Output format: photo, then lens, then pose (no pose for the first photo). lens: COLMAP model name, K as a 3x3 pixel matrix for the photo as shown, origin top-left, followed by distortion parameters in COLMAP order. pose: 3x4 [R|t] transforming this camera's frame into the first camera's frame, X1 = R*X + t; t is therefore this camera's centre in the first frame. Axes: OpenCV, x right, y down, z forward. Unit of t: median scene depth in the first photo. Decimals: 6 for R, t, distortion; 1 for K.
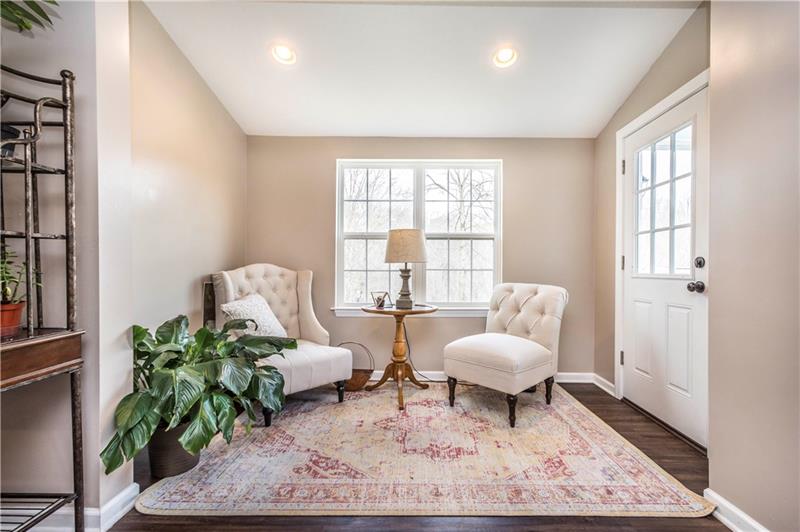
lens RADIAL K [[351.1, 0, 414.1], [0, 351.1, 270.9], [0, 0, 1]] dist [0.000828, 0.000096]
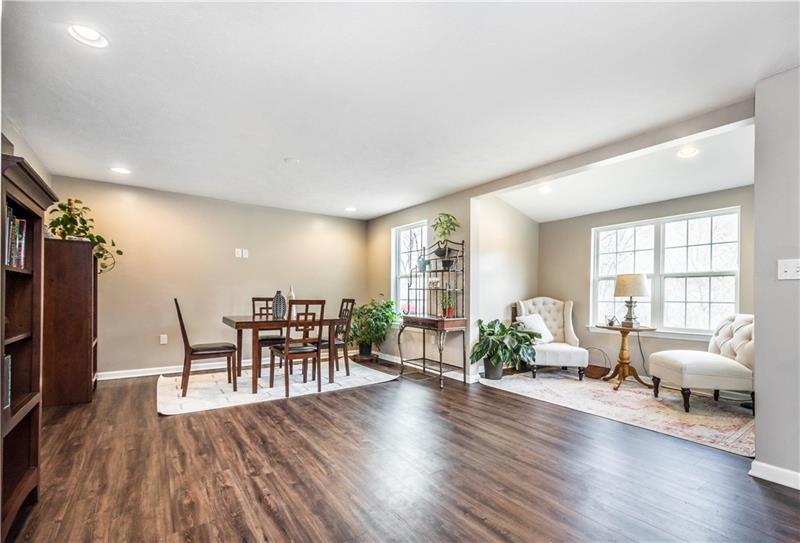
lens RADIAL K [[361.1, 0, 400.1], [0, 361.1, 294.6], [0, 0, 1]] dist [0.009800, 0.000022]
pose [[0.586439, -0.002904, -0.809988, 0.645871], [-0.013138, 0.999828, -0.013096, 0.000611], [0.809887, 0.018322, 0.586300, -0.668568]]
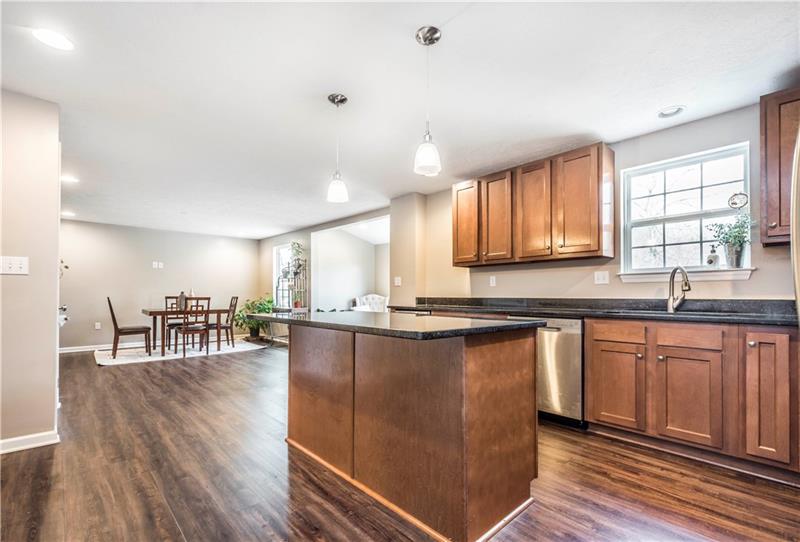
lens RADIAL K [[361.1, 0, 400.1], [0, 361.1, 294.1], [0, 0, 1]] dist [0.009800, 0.000022]
pose [[0.689903, -0.006188, -0.723875, 1.794416], [-0.003438, 0.999924, -0.011824, 0.010166], [0.723894, 0.010647, 0.689830, -0.783338]]
